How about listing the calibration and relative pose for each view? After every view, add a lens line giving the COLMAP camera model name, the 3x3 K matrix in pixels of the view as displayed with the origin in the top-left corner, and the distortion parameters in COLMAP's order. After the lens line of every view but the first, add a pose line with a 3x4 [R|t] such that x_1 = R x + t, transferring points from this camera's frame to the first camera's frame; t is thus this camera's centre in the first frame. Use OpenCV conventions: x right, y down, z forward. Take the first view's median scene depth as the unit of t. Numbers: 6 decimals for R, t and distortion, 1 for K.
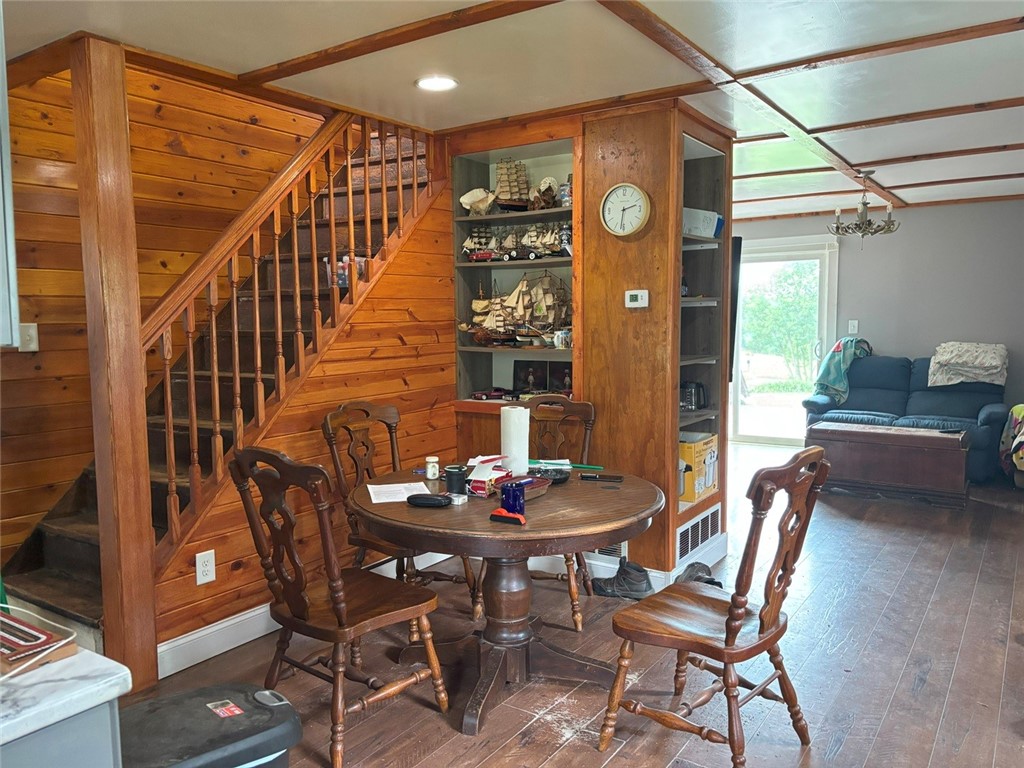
lens RADIAL K [[773.9, 0, 512.6], [0, 773.9, 384.2], [0, 0, 1]] dist [0.031269, -0.024520]
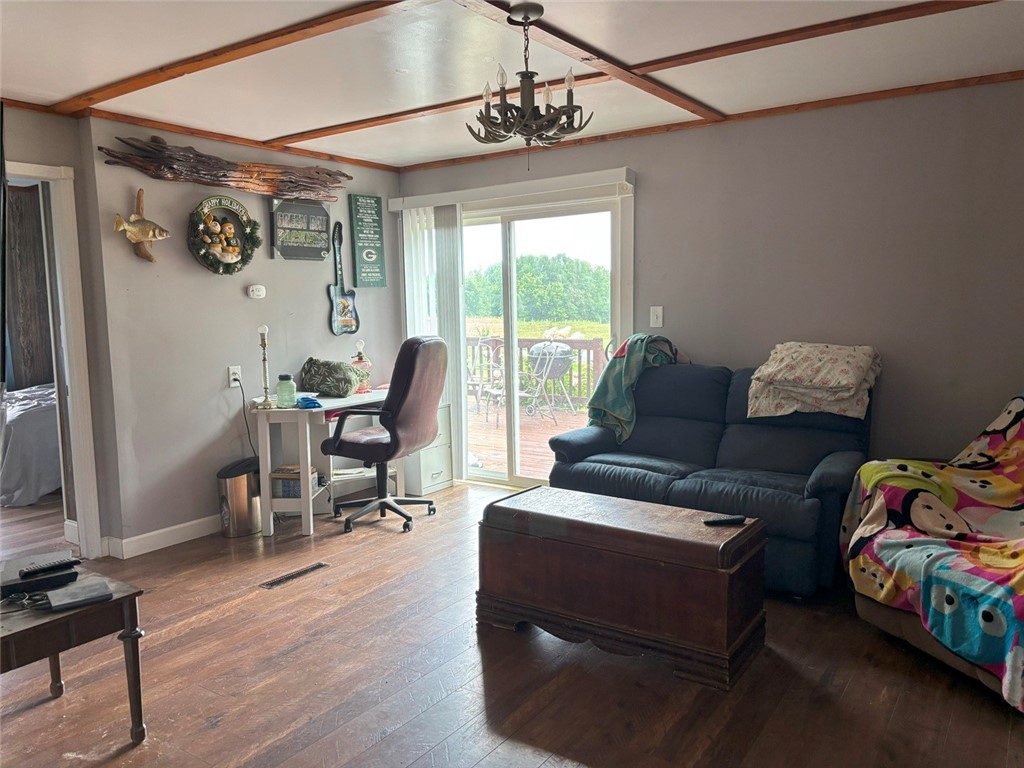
lens RADIAL K [[773.9, 0, 510.2], [0, 773.9, 384.9], [0, 0, 1]] dist [0.031269, -0.024520]
pose [[0.999954, -0.006411, 0.007095, 0.343427], [0.006211, 0.999594, 0.027804, -0.039413], [-0.007270, -0.027759, 0.999588, 0.399443]]
